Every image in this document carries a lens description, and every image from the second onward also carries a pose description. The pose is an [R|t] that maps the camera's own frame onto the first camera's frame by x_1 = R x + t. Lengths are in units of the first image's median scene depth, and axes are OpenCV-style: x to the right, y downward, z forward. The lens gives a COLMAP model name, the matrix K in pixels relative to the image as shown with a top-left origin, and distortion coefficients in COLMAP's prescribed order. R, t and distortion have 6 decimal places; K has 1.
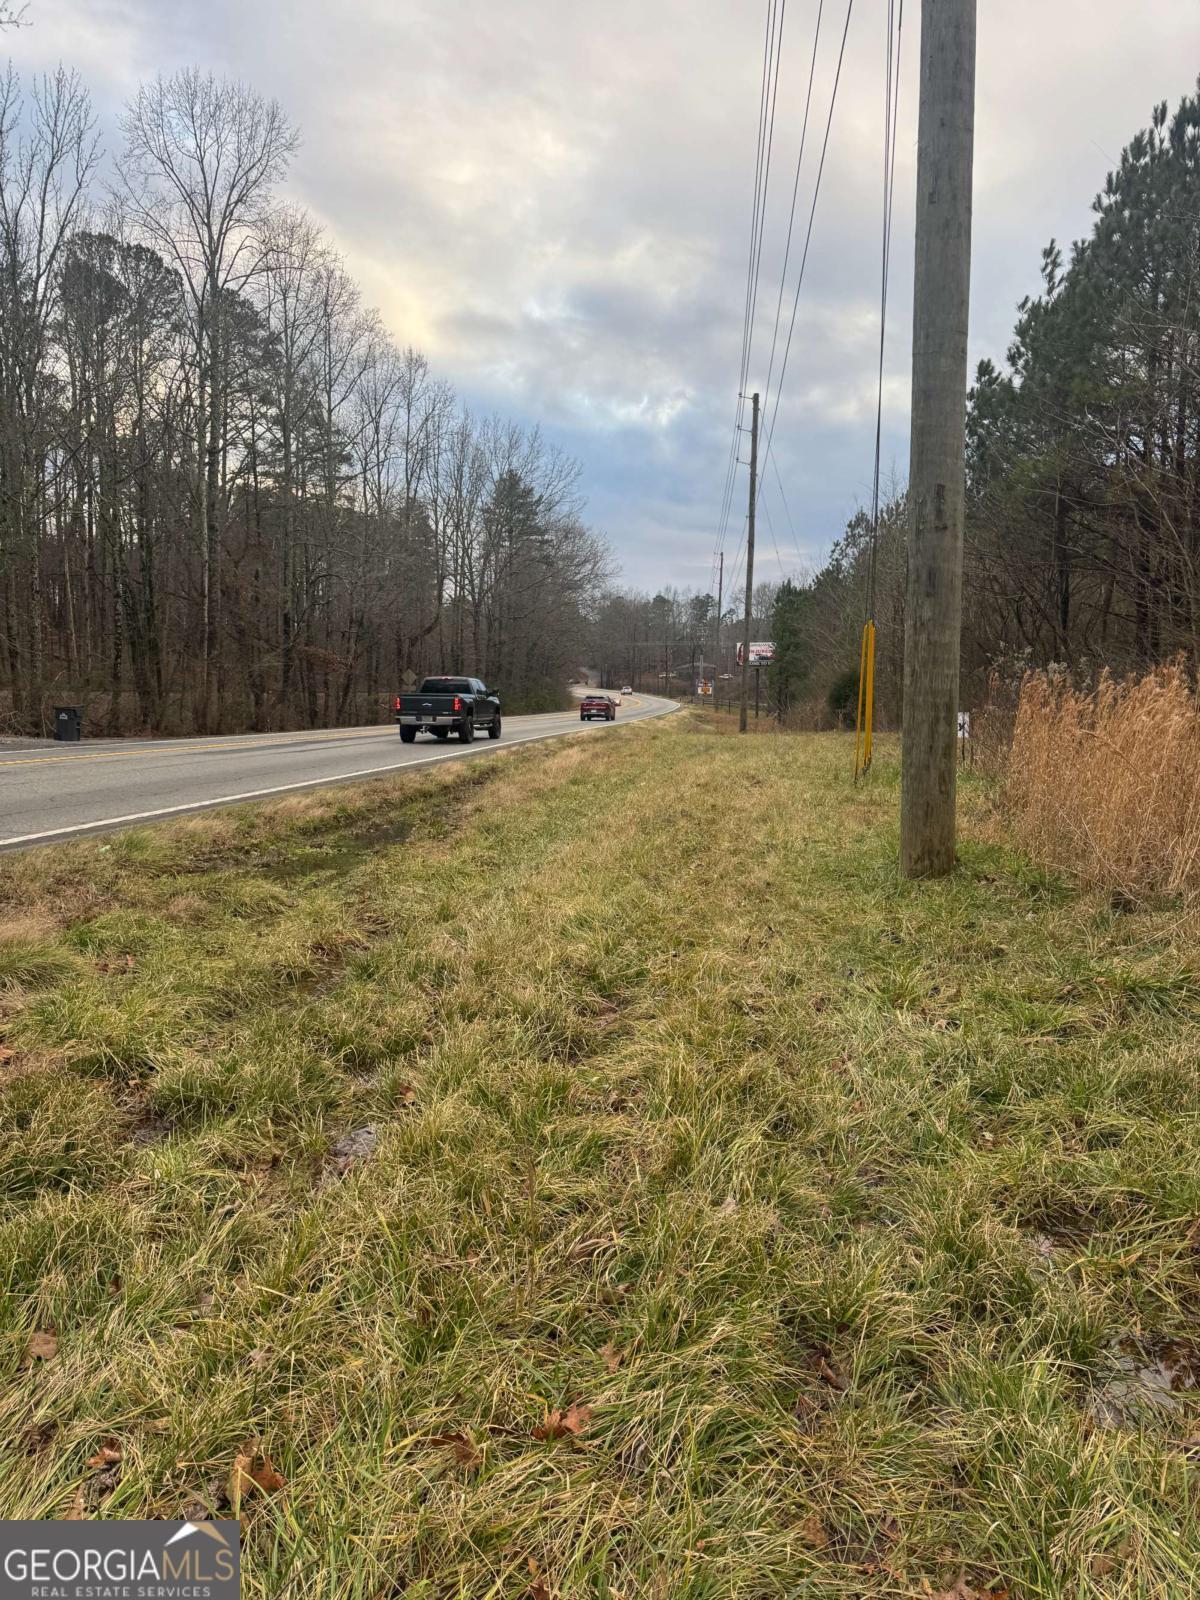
lens RADIAL K [[1179.9, 0, 577.2], [0, 1179.9, 812.4], [0, 0, 1]] dist [0.073285, -0.103469]
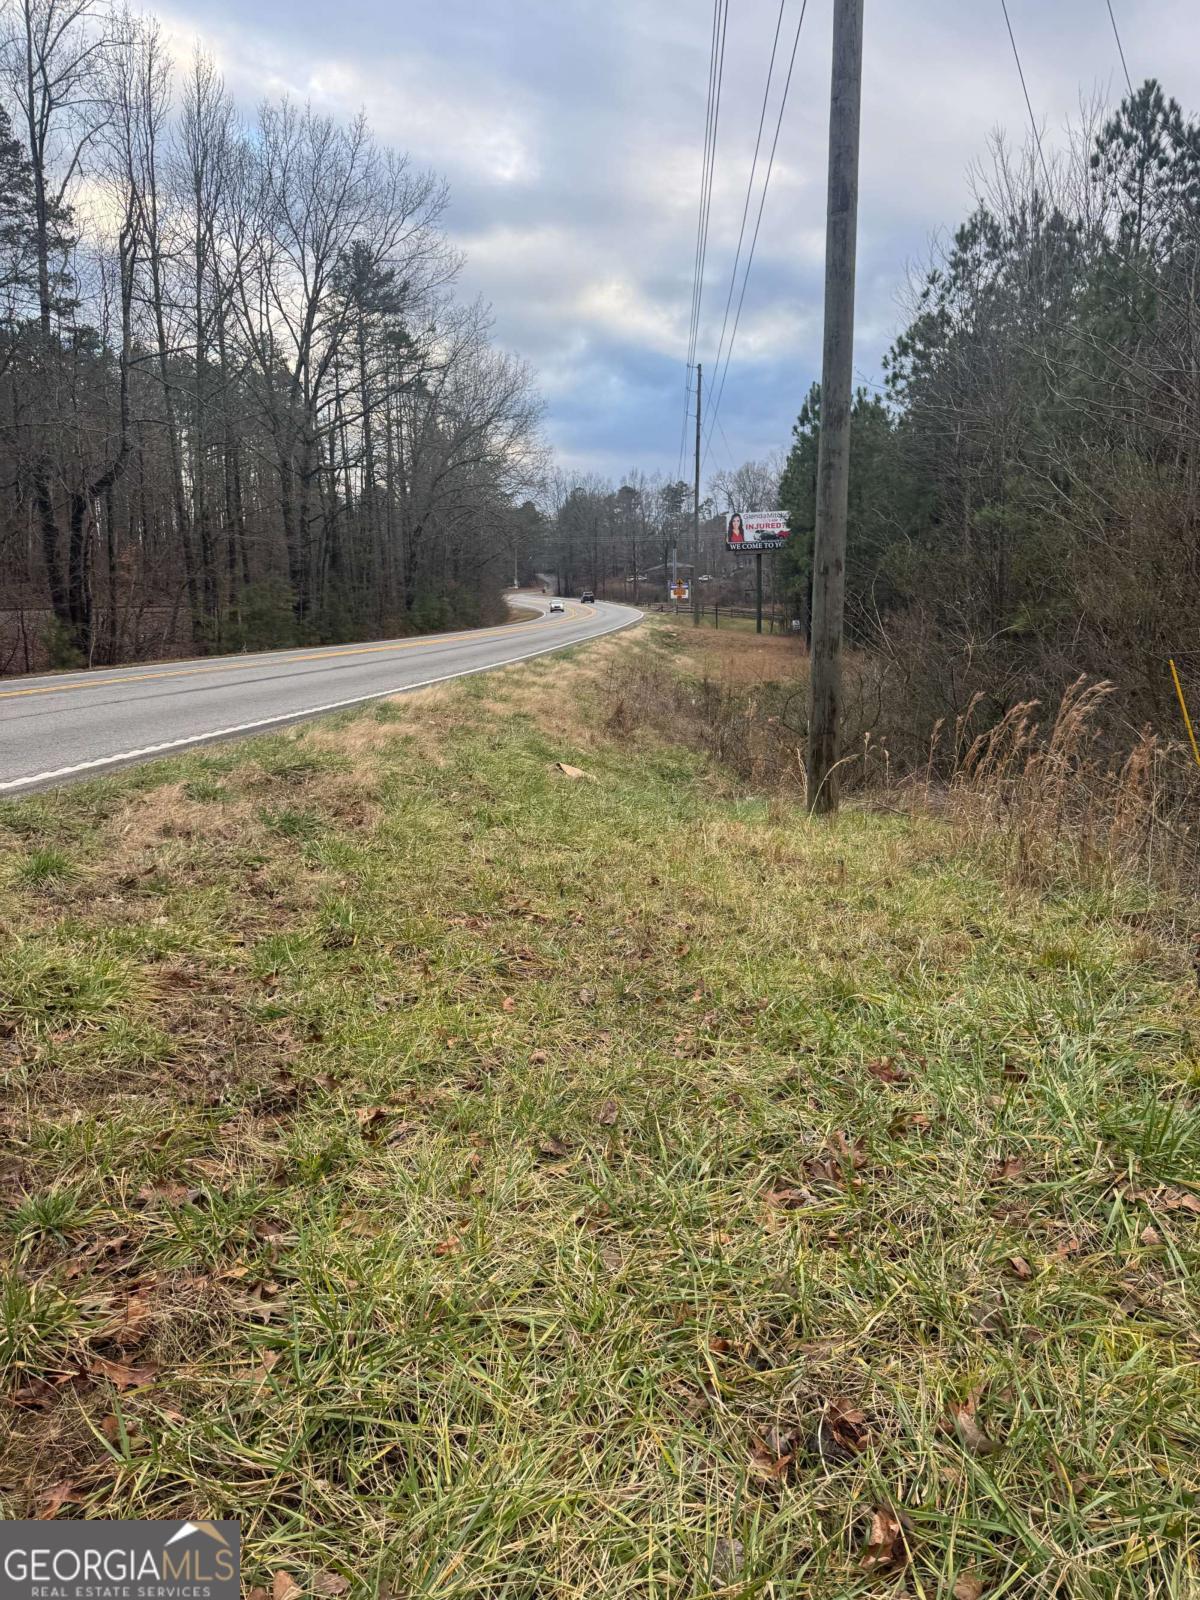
lens RADIAL K [[1105.5, 0, 567.0], [0, 1105.5, 800.5], [0, 0, 1]] dist [0.057071, -0.000162]
pose [[0.999457, -0.032928, -0.000779, 0.057545], [0.032893, 0.996615, 0.075345, -0.048070], [-0.001705, -0.075330, 0.997157, 0.497926]]
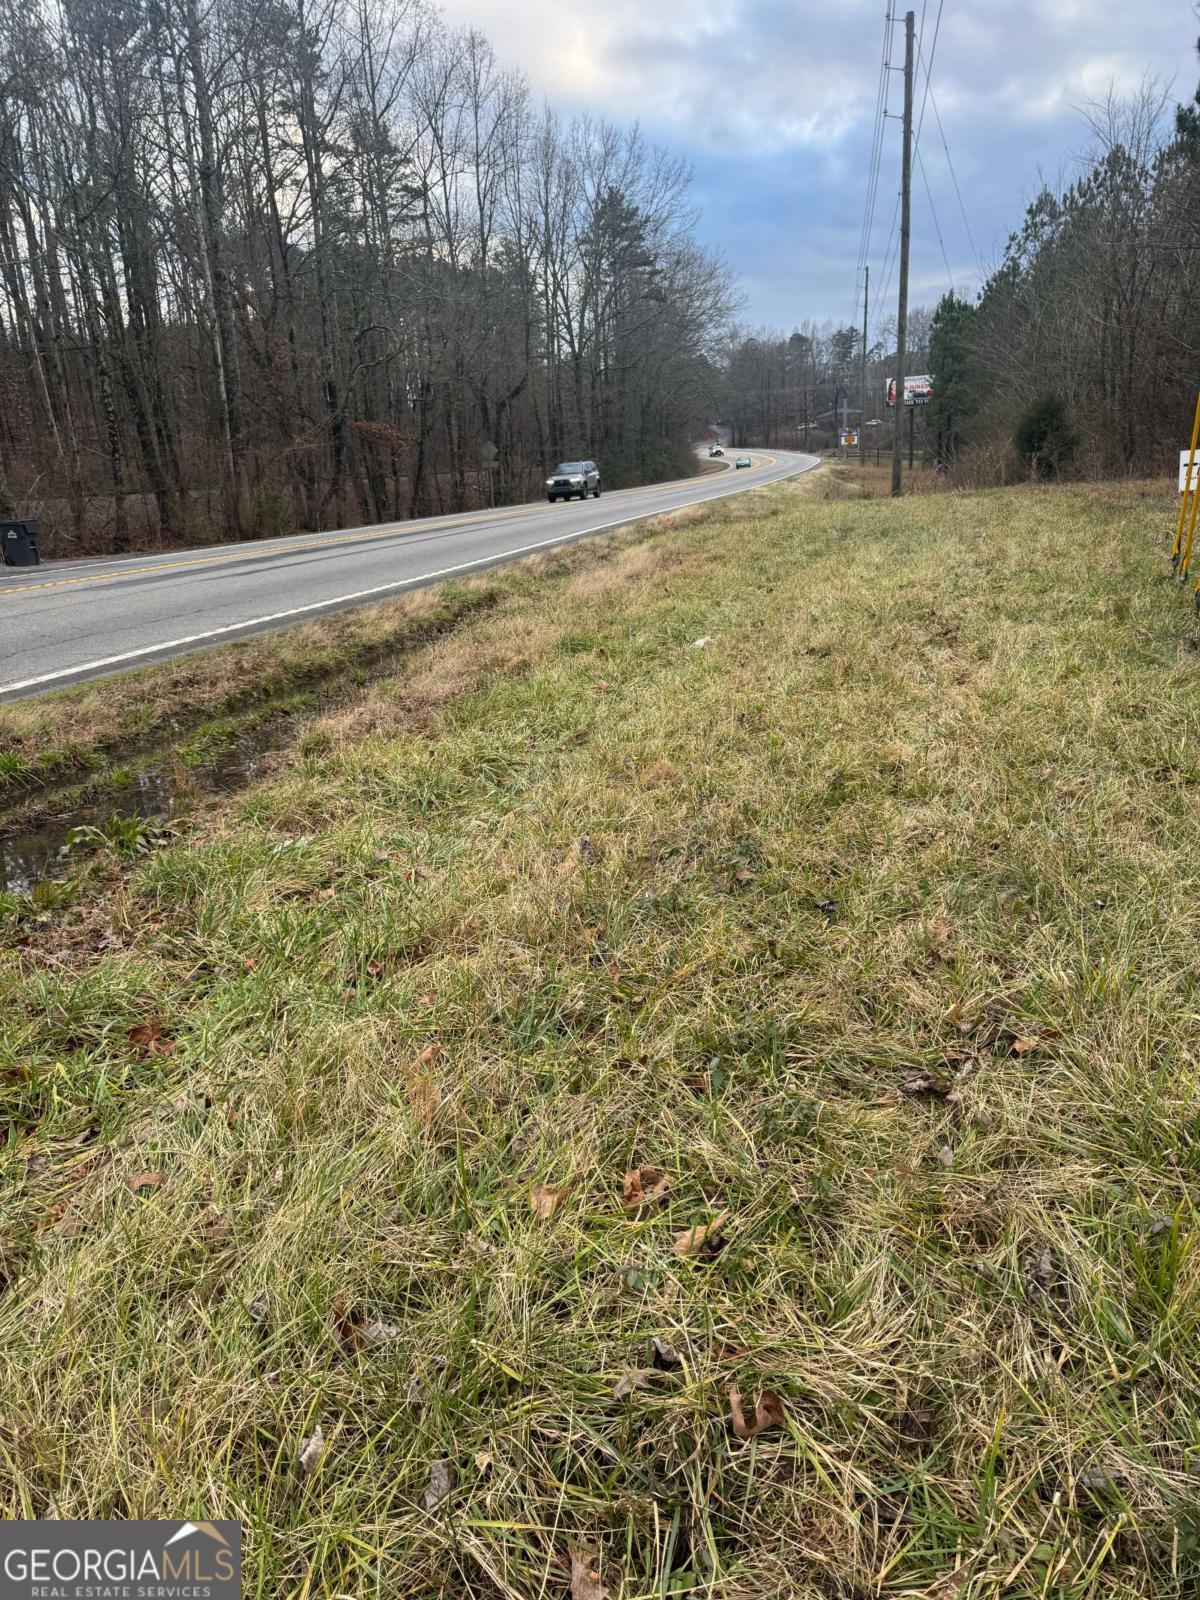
lens RADIAL K [[1179.9, 0, 577.2], [0, 1179.9, 812.4], [0, 0, 1]] dist [0.073285, -0.103469]
pose [[0.991604, -0.035537, -0.124330, 0.013147], [0.058158, 0.981326, 0.183351, -0.010156], [0.115492, -0.189042, 0.975154, 0.103248]]
